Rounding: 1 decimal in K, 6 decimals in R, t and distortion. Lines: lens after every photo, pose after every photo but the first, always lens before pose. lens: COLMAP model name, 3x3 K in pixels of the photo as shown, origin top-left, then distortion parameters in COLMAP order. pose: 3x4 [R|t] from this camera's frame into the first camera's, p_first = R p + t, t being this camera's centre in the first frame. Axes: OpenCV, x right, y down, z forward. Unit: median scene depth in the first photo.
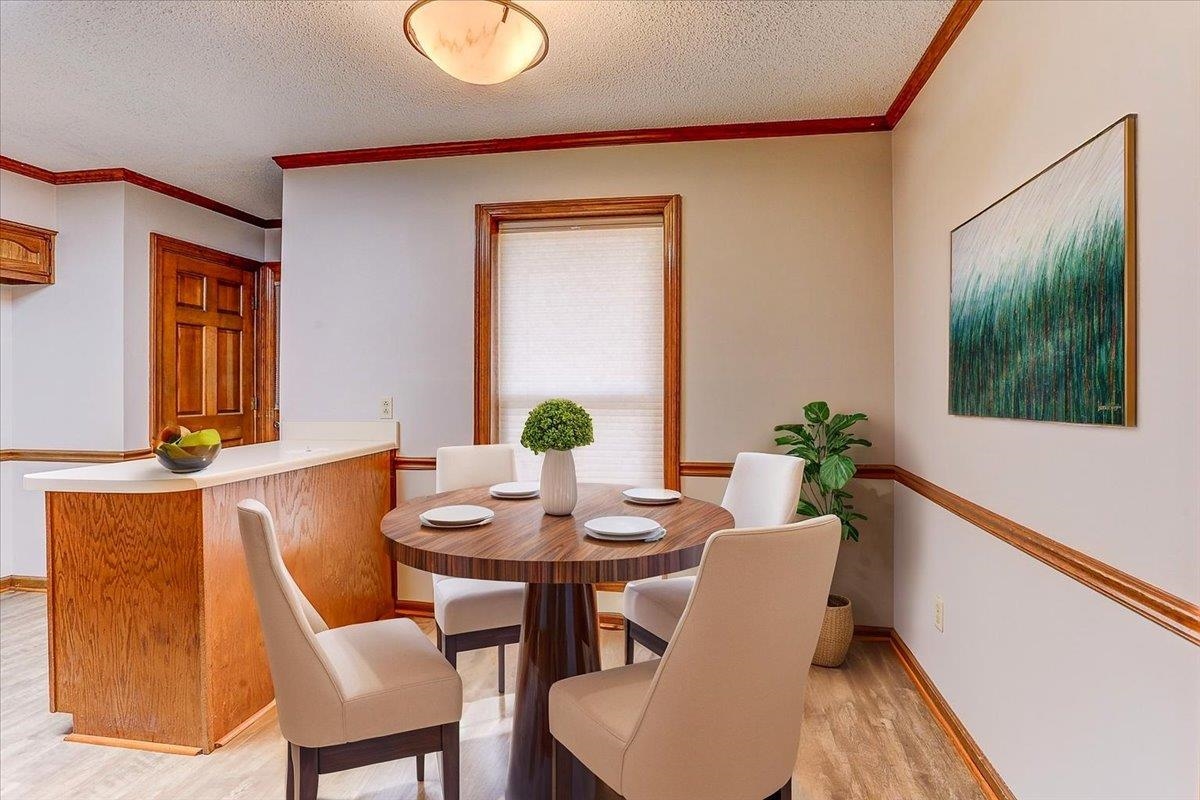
lens RADIAL K [[588.9, 0, 618.1], [0, 588.9, 383.9], [0, 0, 1]] dist [-0.058836, 0.030163]
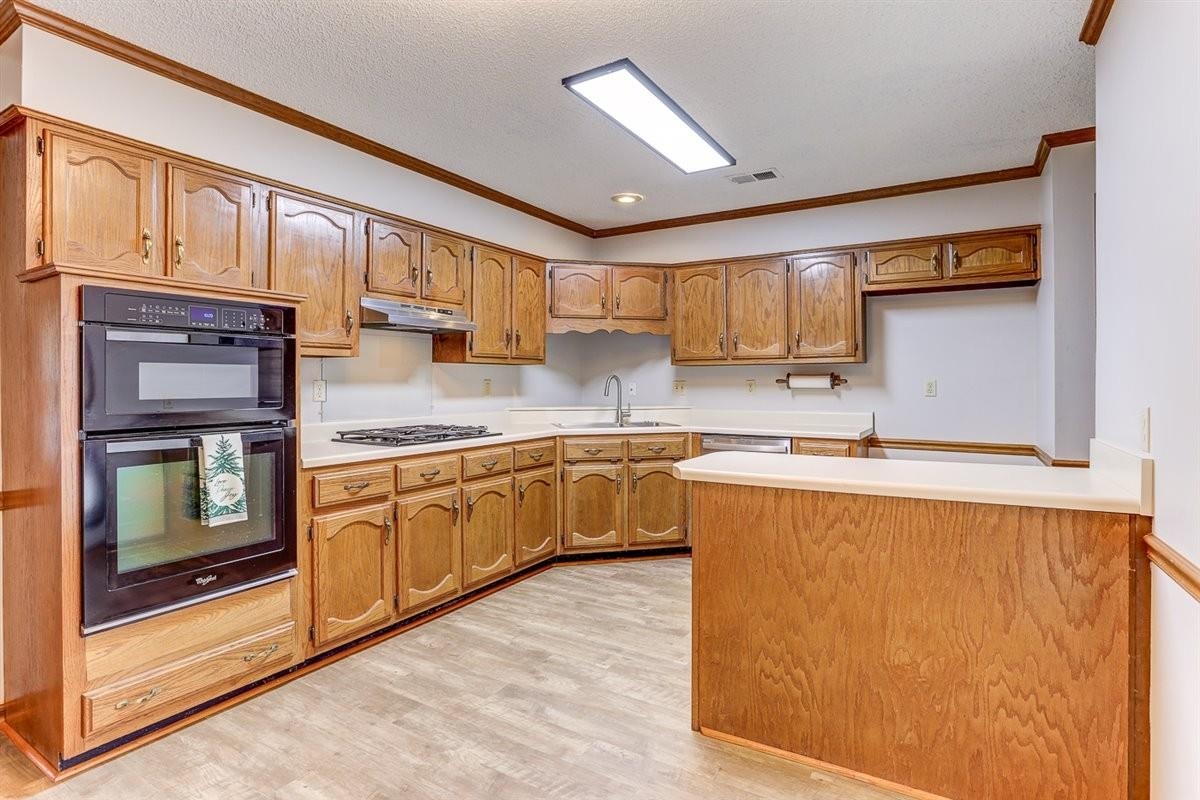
lens RADIAL K [[598.2, 0, 602.5], [0, 598.2, 388.5], [0, 0, 1]] dist [-0.050589, 0.022891]
pose [[-0.368950, 0.002787, -0.929445, 0.237100], [0.005239, 0.999986, 0.000919, 0.005596], [0.929435, -0.004530, -0.368959, 0.811436]]
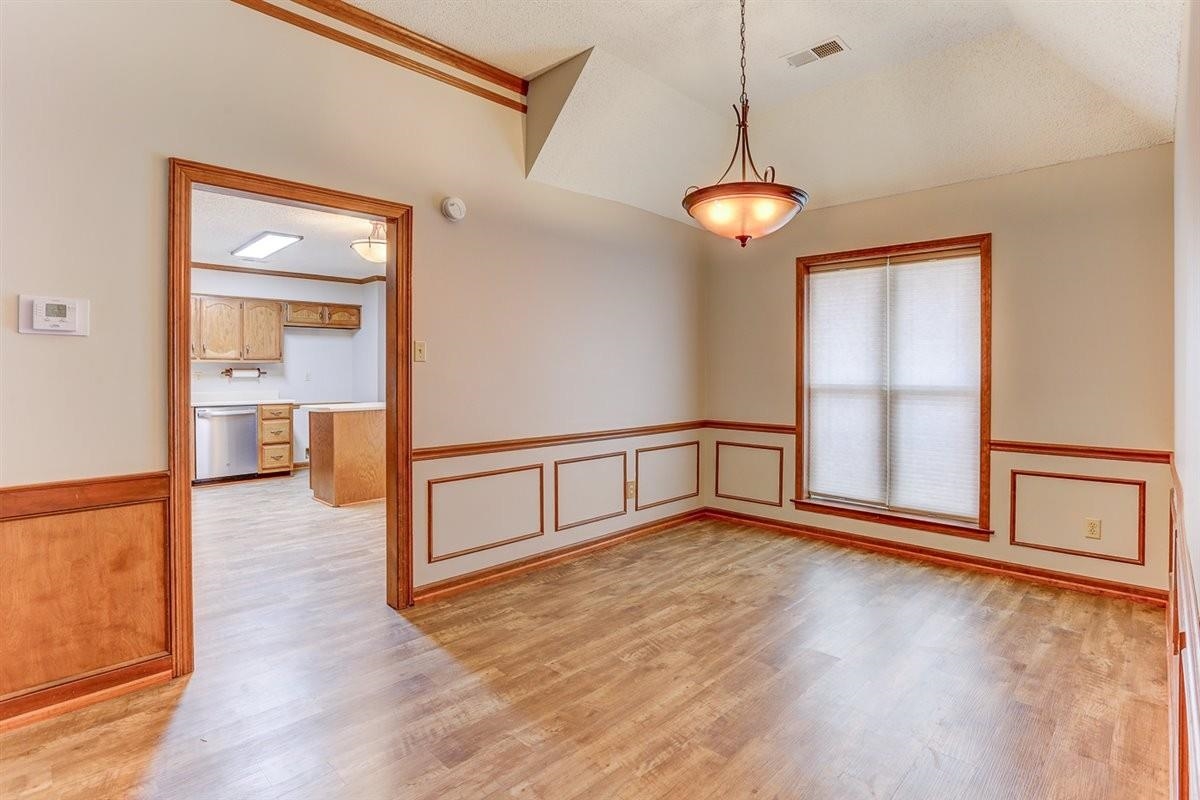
lens RADIAL K [[585.0, 0, 595.5], [0, 585.0, 378.5], [0, 0, 1]] dist [-0.068902, 0.032499]
pose [[0.809101, 0.006525, -0.587633, 1.274444], [0.004091, 0.999852, 0.016735, -0.019020], [0.587655, -0.015944, 0.808954, -0.336235]]
